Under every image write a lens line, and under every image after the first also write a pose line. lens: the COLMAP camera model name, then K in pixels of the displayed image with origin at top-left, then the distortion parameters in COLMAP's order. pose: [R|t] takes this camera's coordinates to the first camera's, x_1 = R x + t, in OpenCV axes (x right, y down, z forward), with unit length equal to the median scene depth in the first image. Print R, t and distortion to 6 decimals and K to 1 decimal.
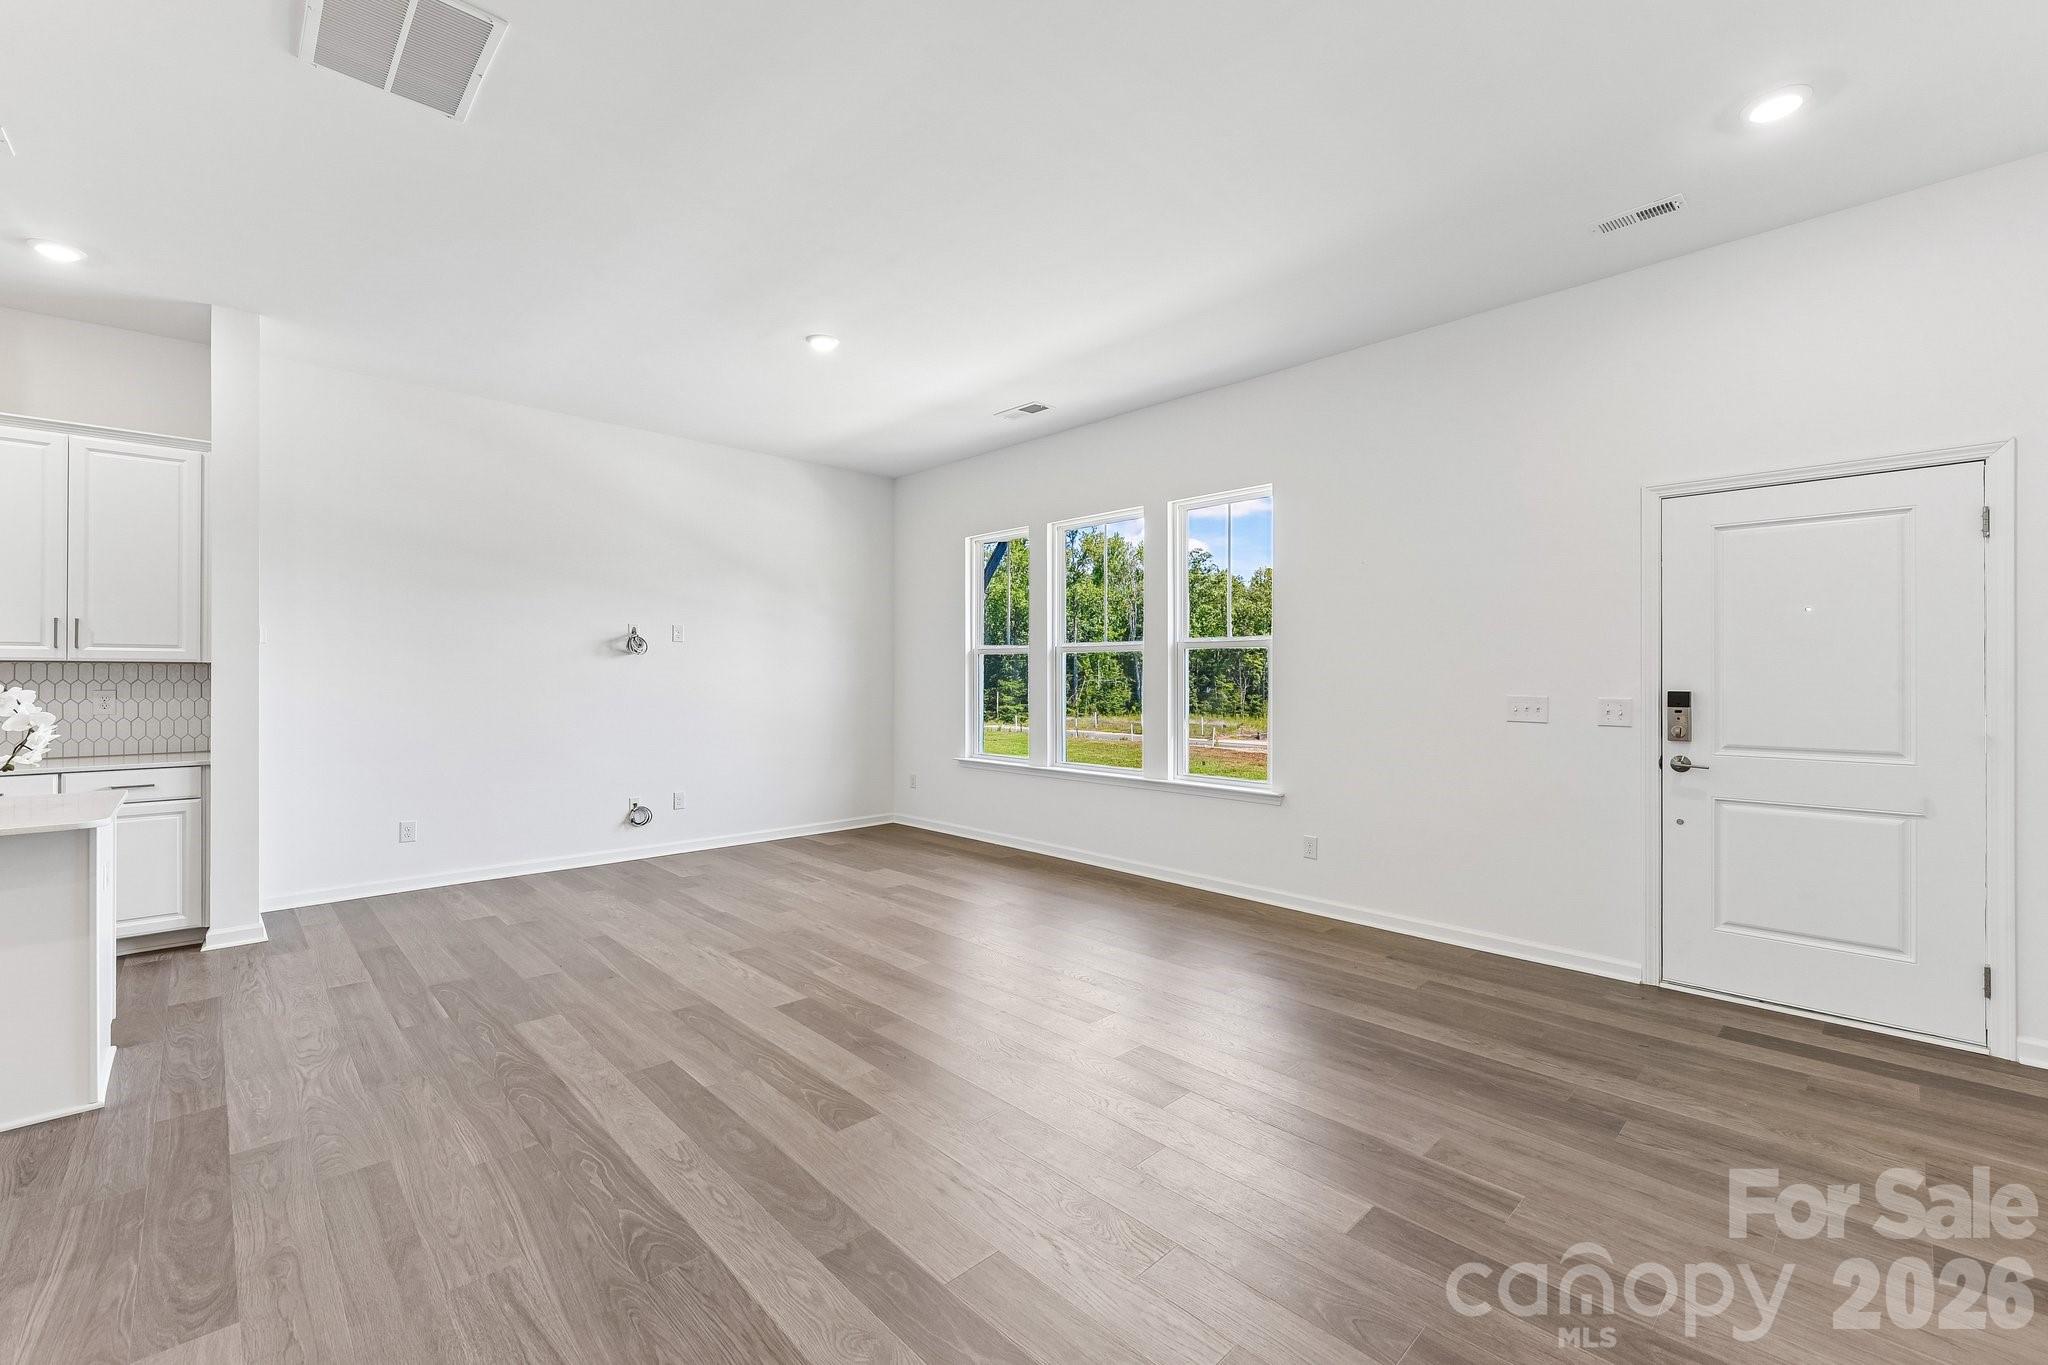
lens RADIAL K [[849.3, 0, 1021.7], [0, 849.3, 672.9], [0, 0, 1]] dist [0.001669, -0.002329]
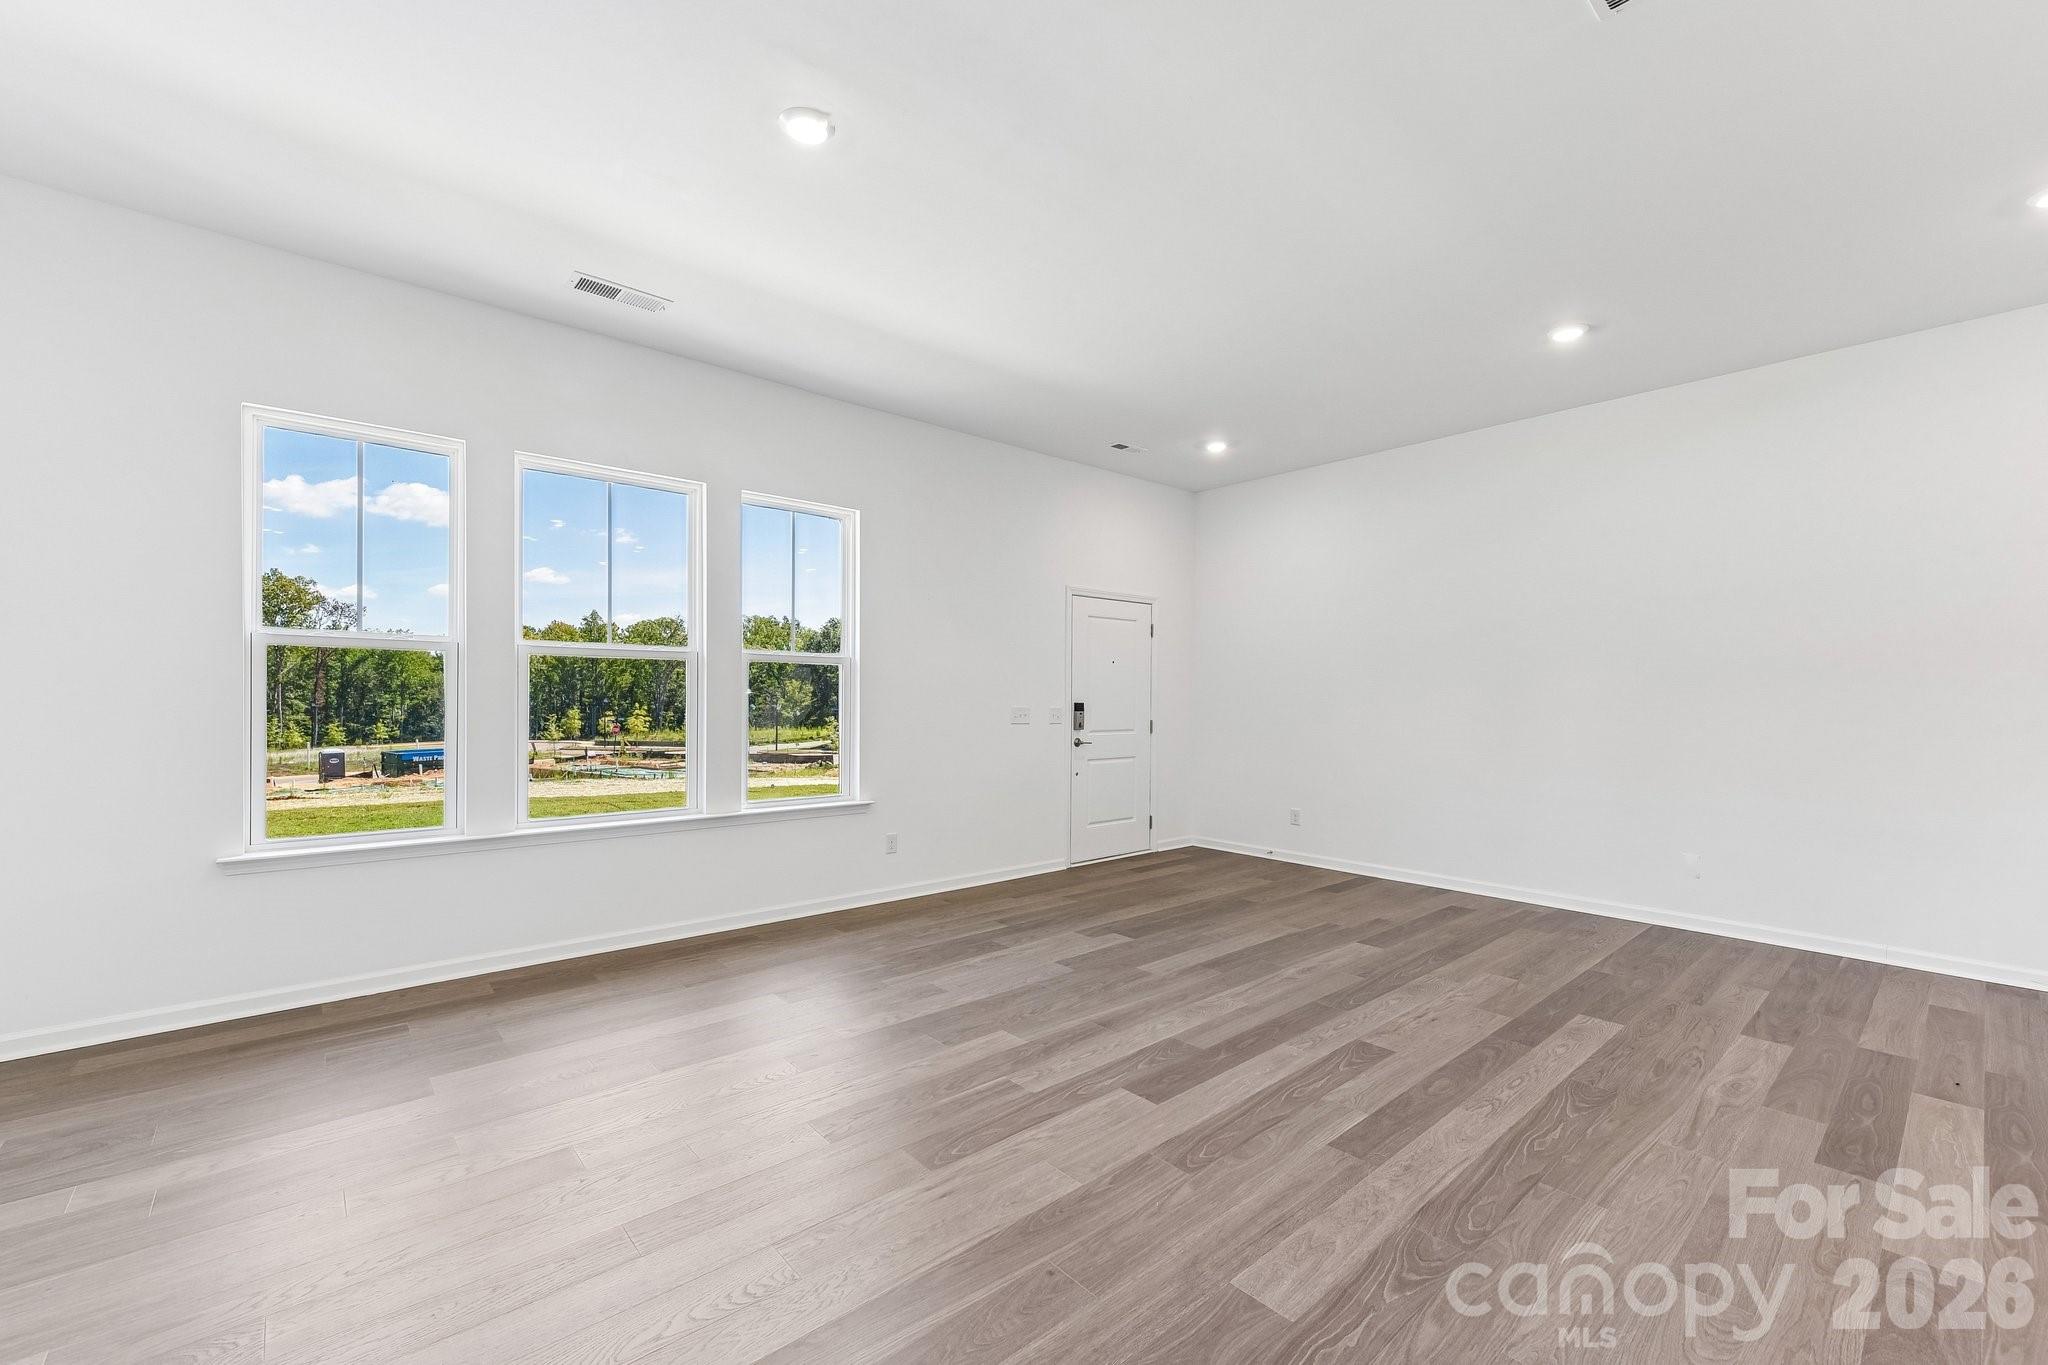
lens RADIAL K [[835.9, 0, 1026.3], [0, 835.9, 705.4], [0, 0, 1]] dist [0.004148, -0.001059]
pose [[0.047707, -0.013945, 0.998764, -1.002027], [-0.010669, 0.999838, 0.014469, 0.003316], [-0.998804, -0.011346, 0.047551, 1.004882]]
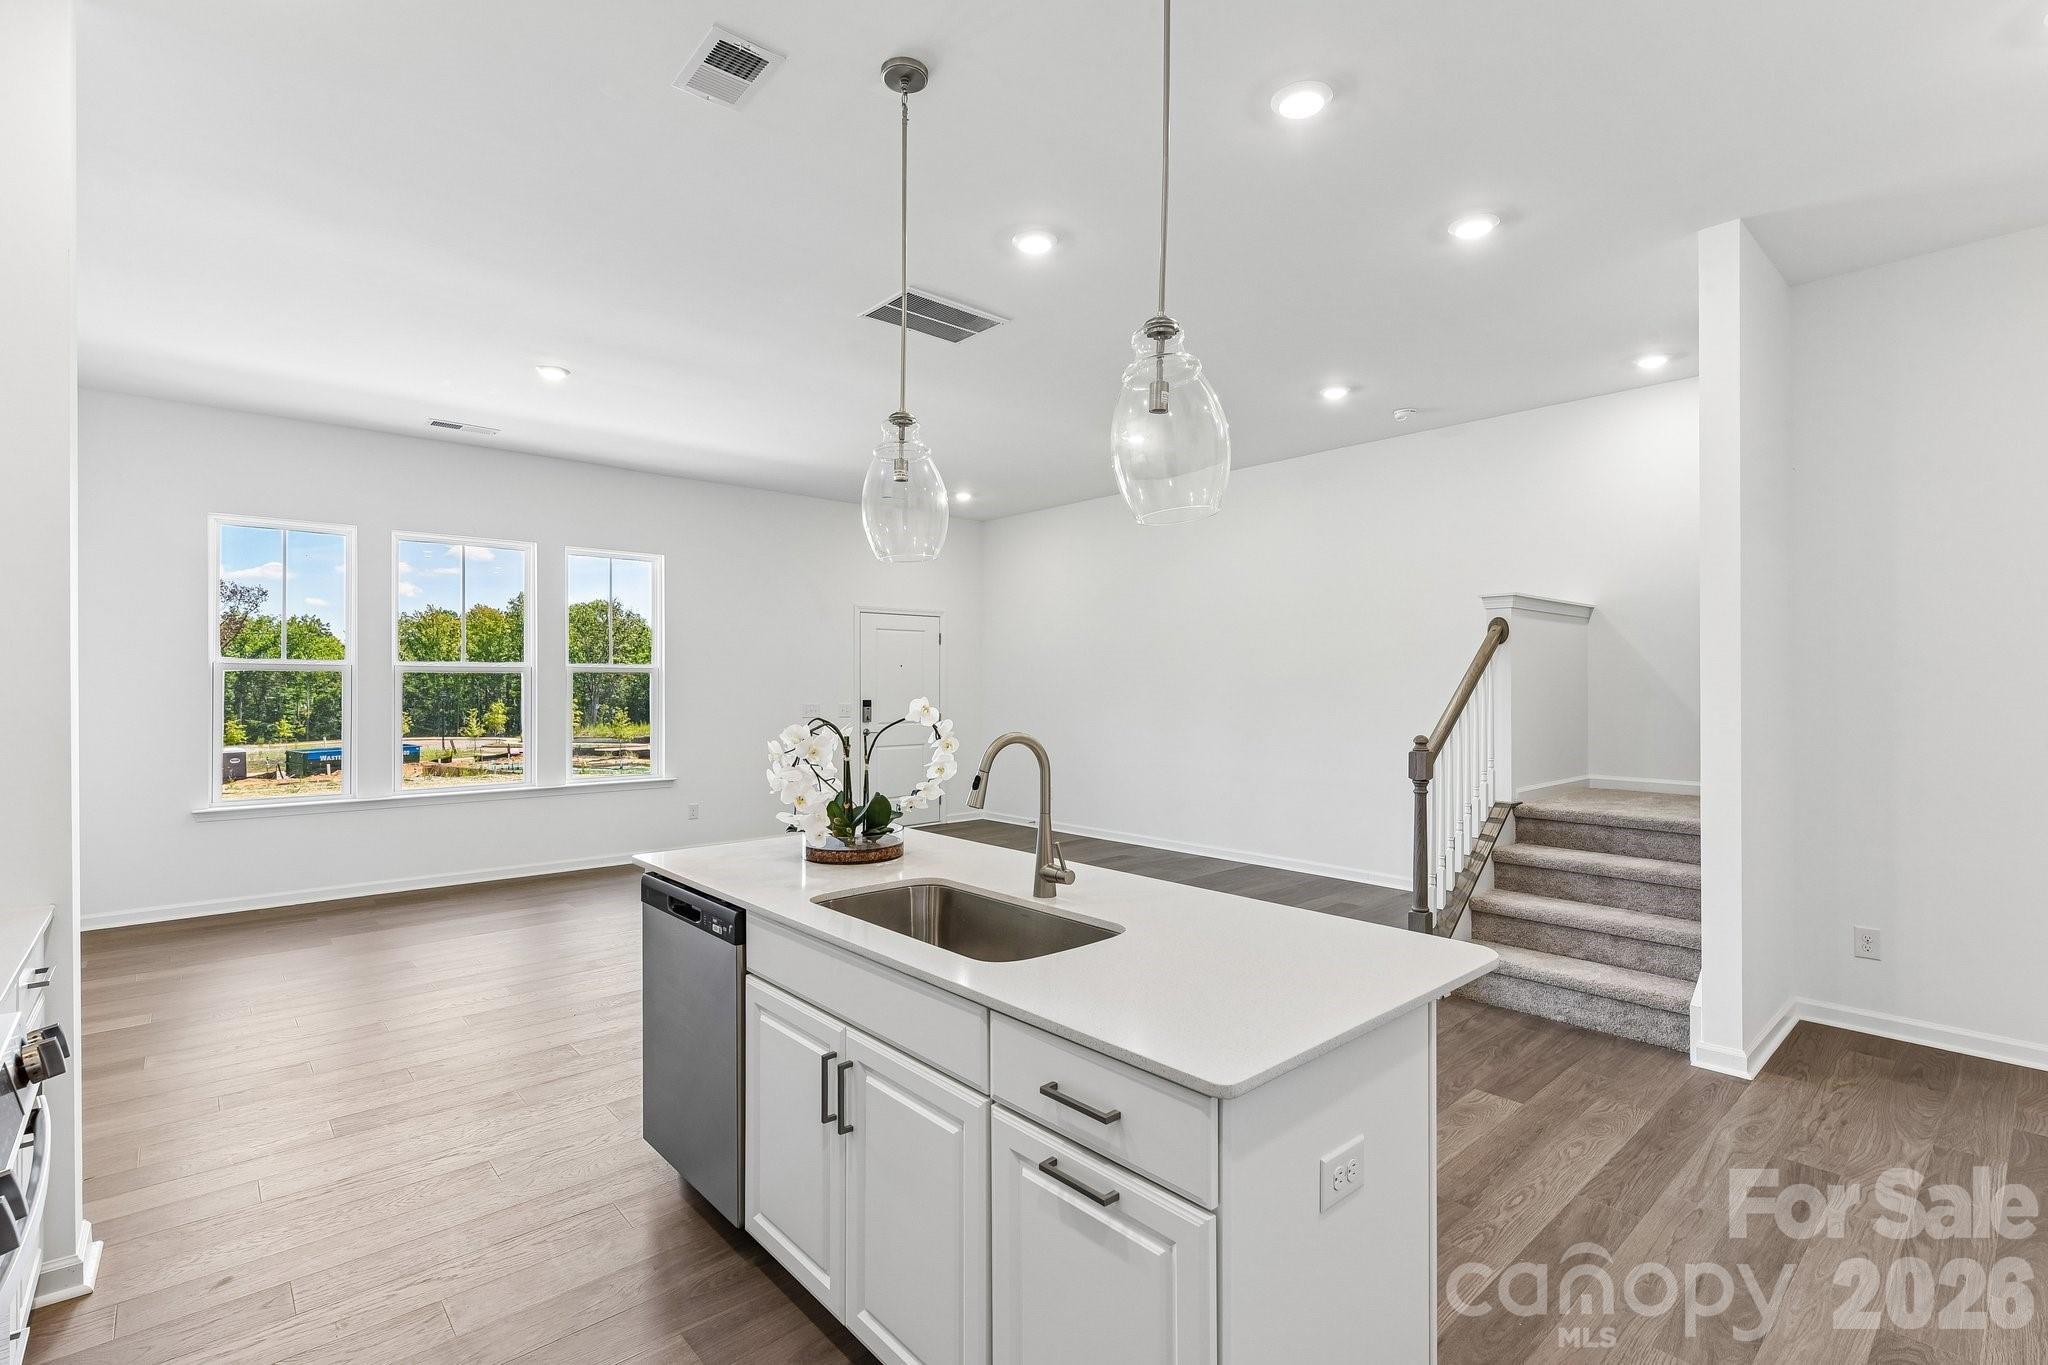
lens RADIAL K [[939.4, 0, 1015.3], [0, 939.4, 685.0], [0, 0, 1]] dist [0.005101, -0.001054]
pose [[0.043895, -0.003954, 0.999028, -1.639283], [-0.003984, 0.999984, 0.004133, -0.027747], [-0.999028, -0.004162, 0.043878, 0.490977]]
